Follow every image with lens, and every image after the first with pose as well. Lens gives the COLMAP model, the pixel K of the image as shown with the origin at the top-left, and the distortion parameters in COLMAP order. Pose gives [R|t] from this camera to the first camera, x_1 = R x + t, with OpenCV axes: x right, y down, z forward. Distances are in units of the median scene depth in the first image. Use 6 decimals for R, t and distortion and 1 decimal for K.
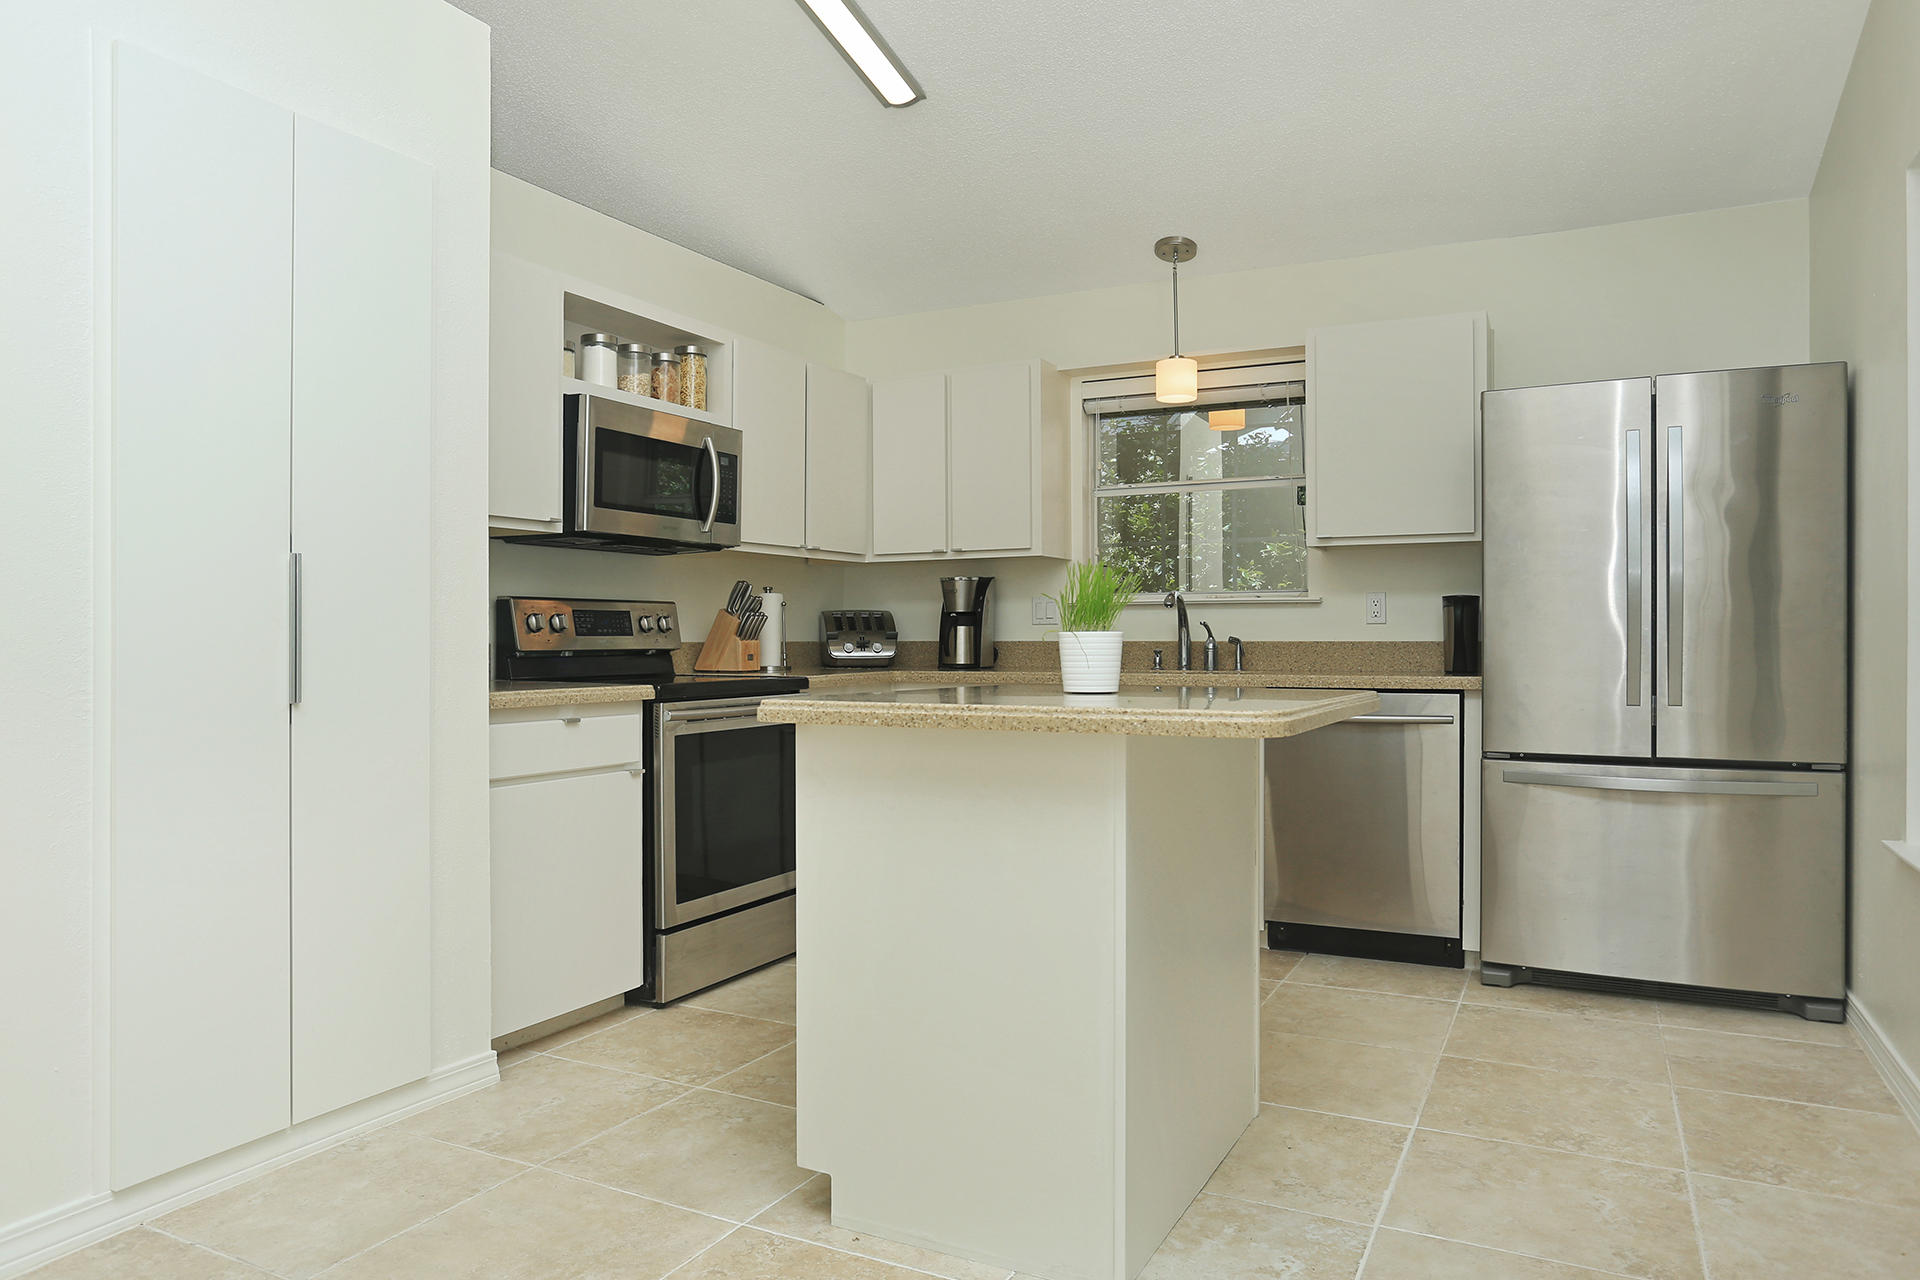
lens RADIAL K [[1288.5, 0, 960.0], [0, 1288.5, 640.0], [0, 0, 1]] dist [-0.006585, -0.003865]
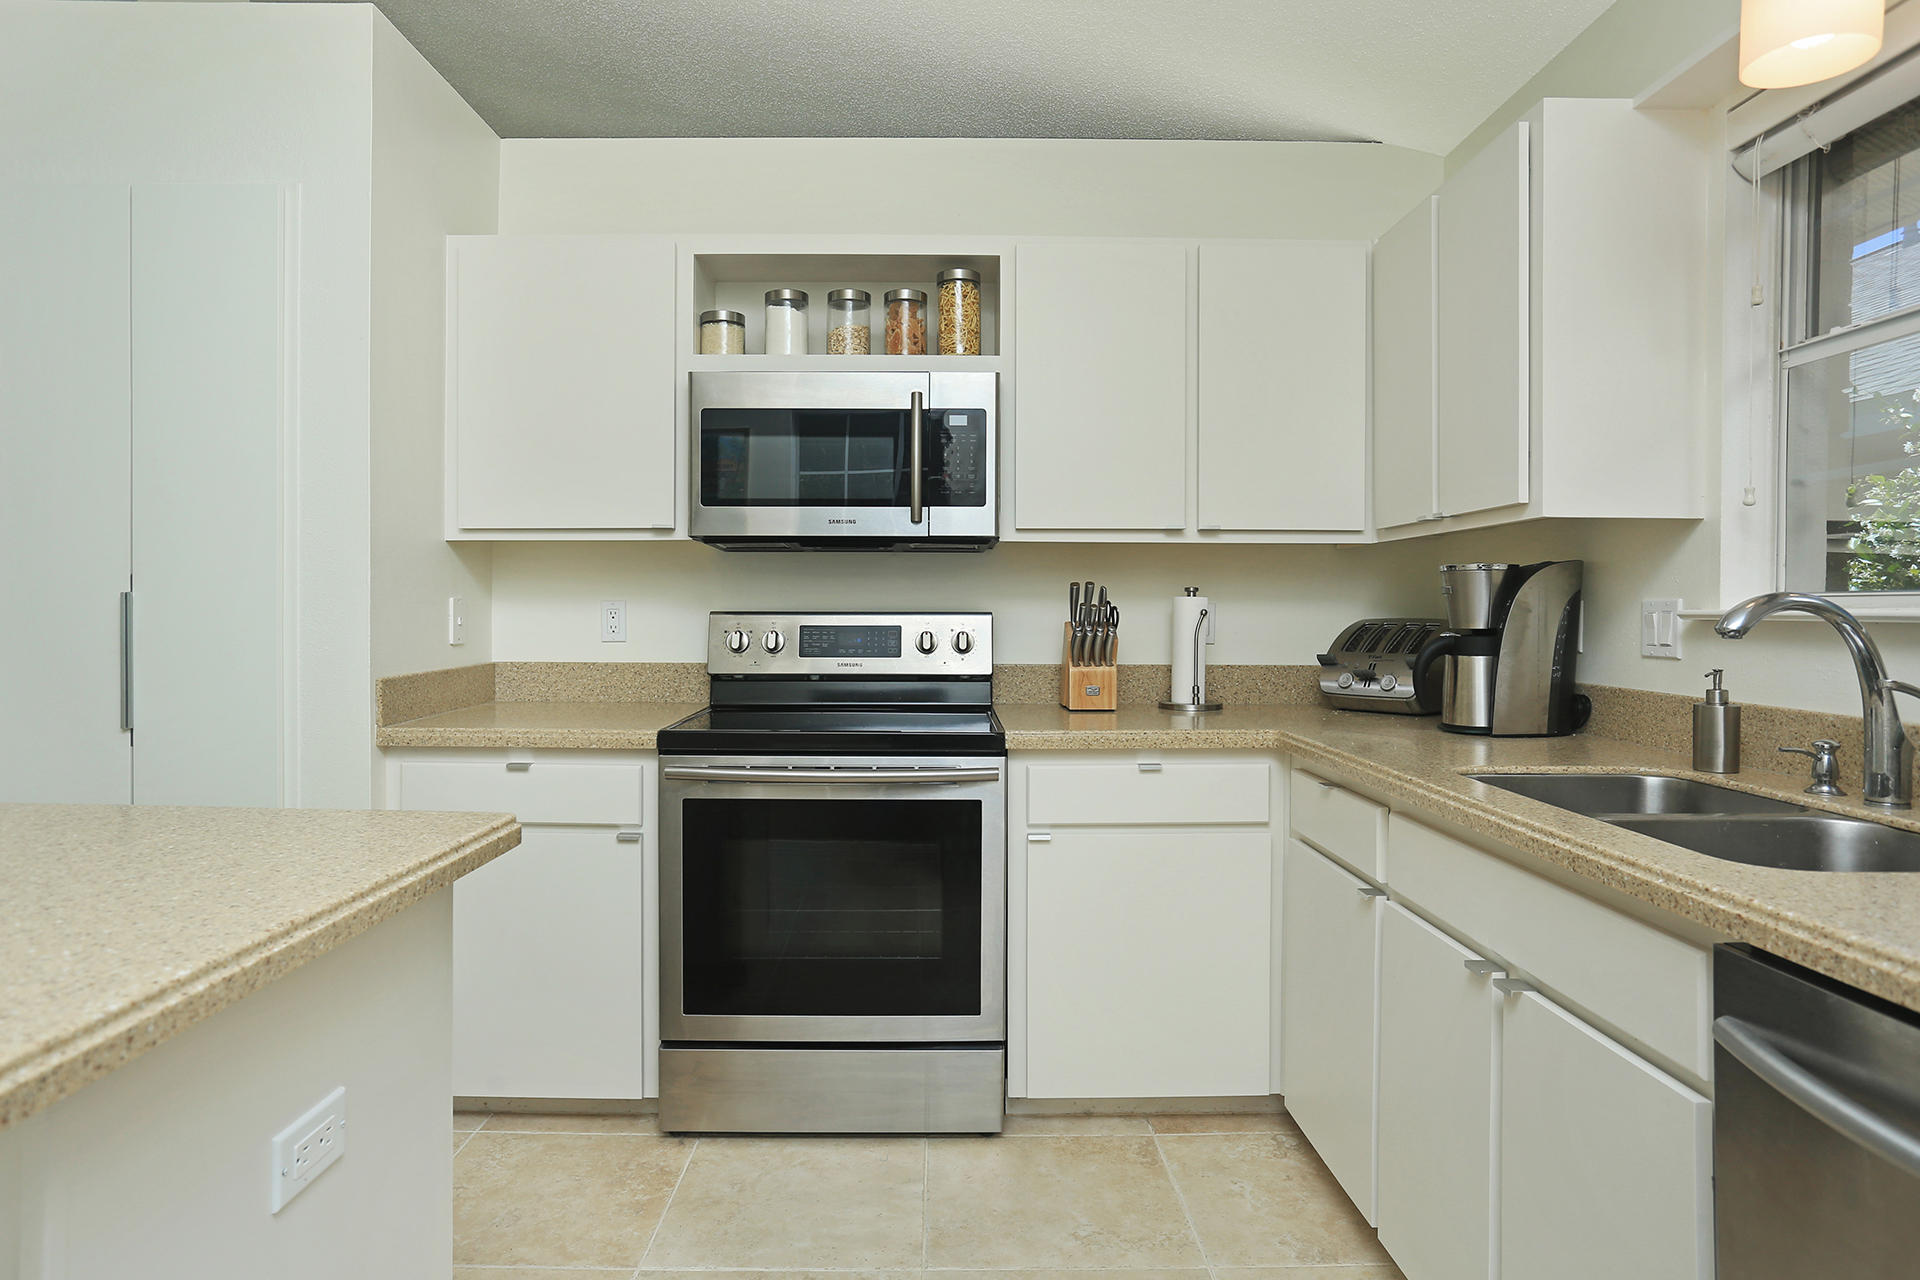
lens RADIAL K [[1135.6, 0, 958.2], [0, 1135.6, 599.9], [0, 0, 1]] dist [-0.076552, 0.000271]
pose [[0.461078, 0.007903, -0.887325, 0.410483], [-0.010552, 0.999938, 0.003423, -0.043487], [0.887297, 0.007785, 0.461133, 0.767302]]
